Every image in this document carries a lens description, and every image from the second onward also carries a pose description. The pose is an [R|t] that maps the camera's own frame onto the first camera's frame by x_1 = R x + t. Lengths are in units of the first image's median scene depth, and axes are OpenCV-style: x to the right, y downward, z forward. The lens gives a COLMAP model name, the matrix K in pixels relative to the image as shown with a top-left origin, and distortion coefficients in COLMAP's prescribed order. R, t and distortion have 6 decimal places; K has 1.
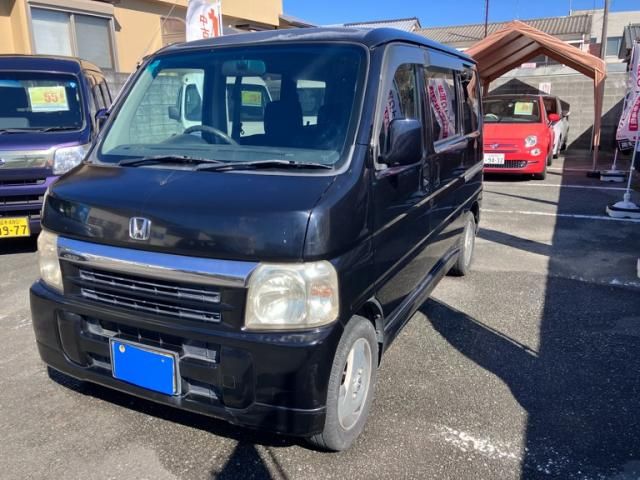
lens RADIAL K [[529.1, 0, 320.0], [0, 529.1, 240.0], [0, 0, 1]] dist [0.004314, 0.000093]
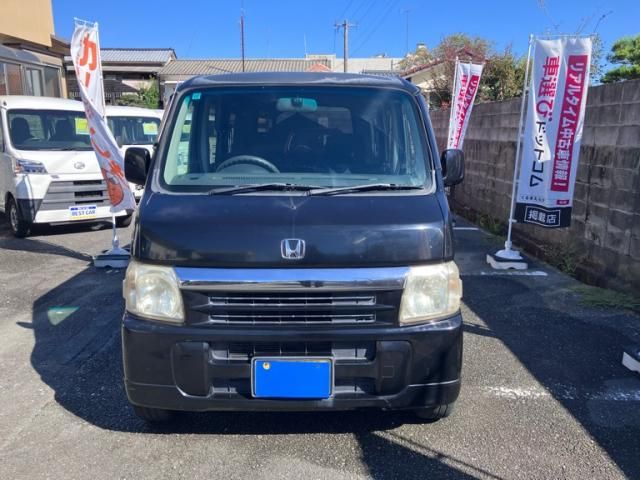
lens RADIAL K [[537.4, 0, 319.3], [0, 537.4, 235.4], [0, 0, 1]] dist [0.006860, -0.001482]
pose [[0.895597, -0.068290, 0.439595, -0.730223], [0.096408, 0.994458, -0.041928, 0.002745], [-0.434295, 0.079931, 0.897217, -0.024822]]
